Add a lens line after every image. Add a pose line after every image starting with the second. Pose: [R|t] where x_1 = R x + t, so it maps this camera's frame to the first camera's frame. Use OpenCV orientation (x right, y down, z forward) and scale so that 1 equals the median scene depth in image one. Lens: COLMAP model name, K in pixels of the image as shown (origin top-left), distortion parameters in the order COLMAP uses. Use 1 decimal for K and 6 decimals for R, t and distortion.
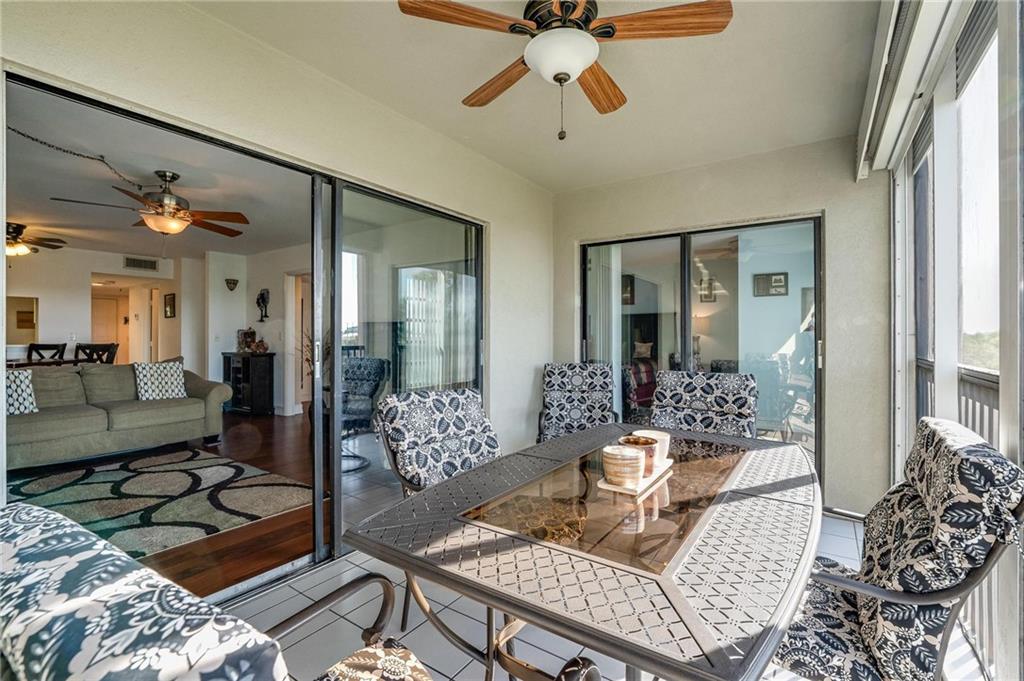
lens RADIAL K [[464.4, 0, 510.4], [0, 464.4, 330.2], [0, 0, 1]] dist [-0.000996, -0.000142]
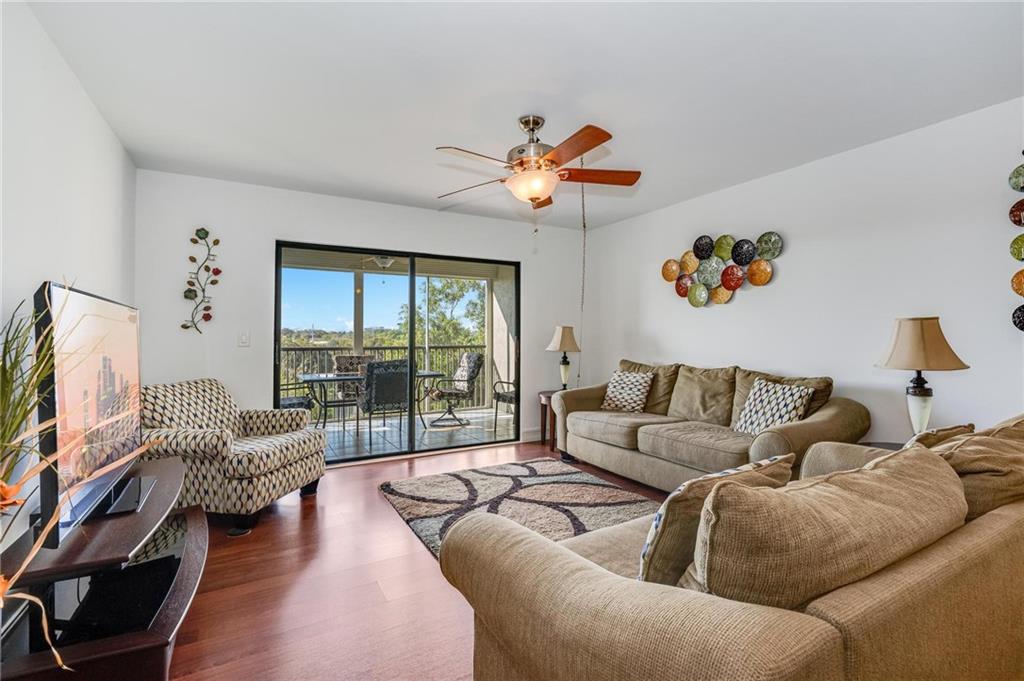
lens RADIAL K [[464.4, 0, 510.4], [0, 464.4, 330.2], [0, 0, 1]] dist [-0.000996, -0.000142]
pose [[-0.902794, 0.006913, 0.430017, -1.135397], [-0.002467, 0.999771, -0.021250, 0.018412], [-0.430065, -0.020245, -0.902571, 1.859095]]
